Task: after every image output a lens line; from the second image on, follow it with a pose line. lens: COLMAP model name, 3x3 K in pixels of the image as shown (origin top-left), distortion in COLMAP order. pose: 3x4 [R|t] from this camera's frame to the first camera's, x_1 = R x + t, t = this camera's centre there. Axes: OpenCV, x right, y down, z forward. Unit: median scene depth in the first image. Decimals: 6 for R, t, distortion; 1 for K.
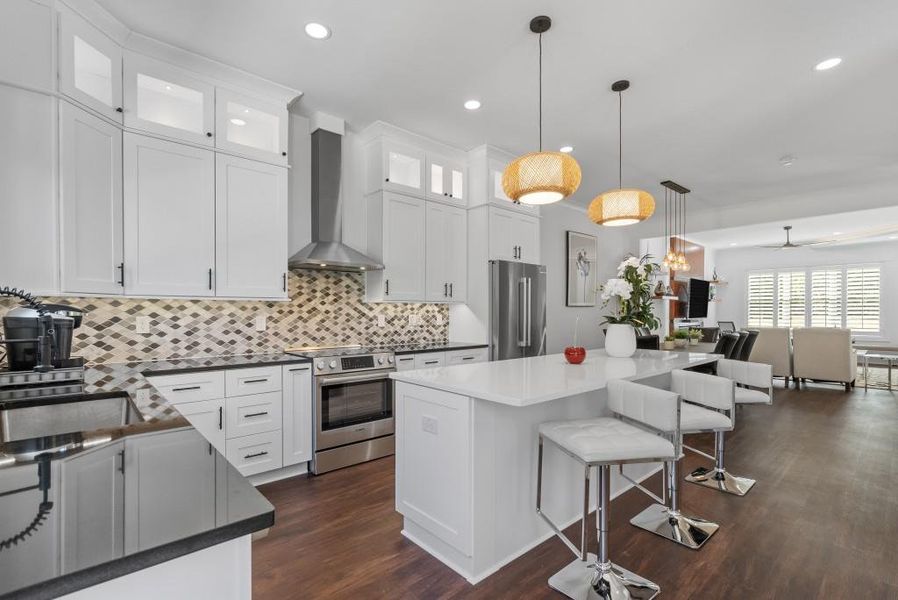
lens RADIAL K [[411.7, 0, 447.2], [0, 411.7, 312.7], [0, 0, 1]] dist [-0.008245, 0.000491]
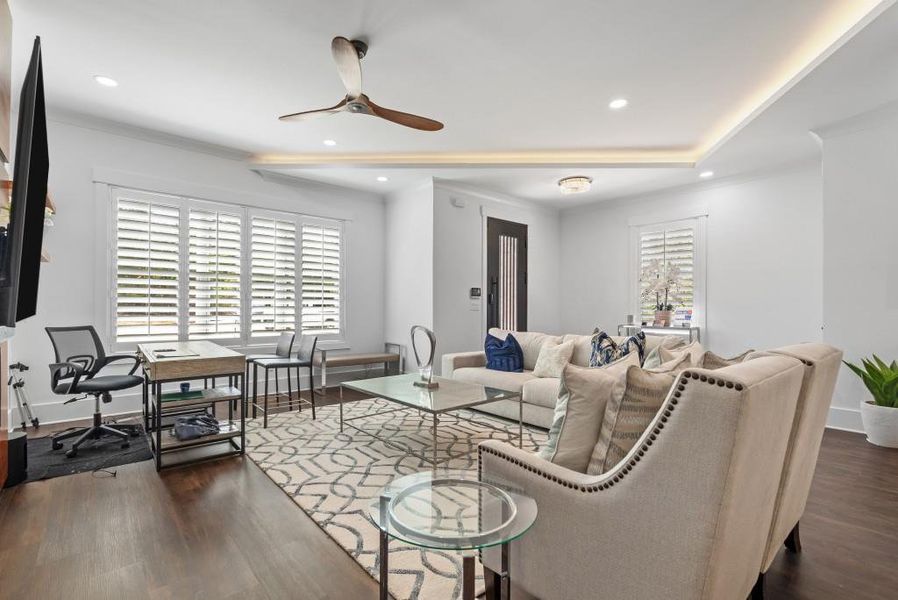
lens RADIAL K [[414.8, 0, 449.2], [0, 414.8, 308.4], [0, 0, 1]] dist [-0.001536, 0.000208]
pose [[0.019302, 0.001199, 0.999813, 0.935405], [0.003459, 0.999993, -0.001266, 0.023018], [-0.999808, 0.003483, 0.019297, 1.777983]]
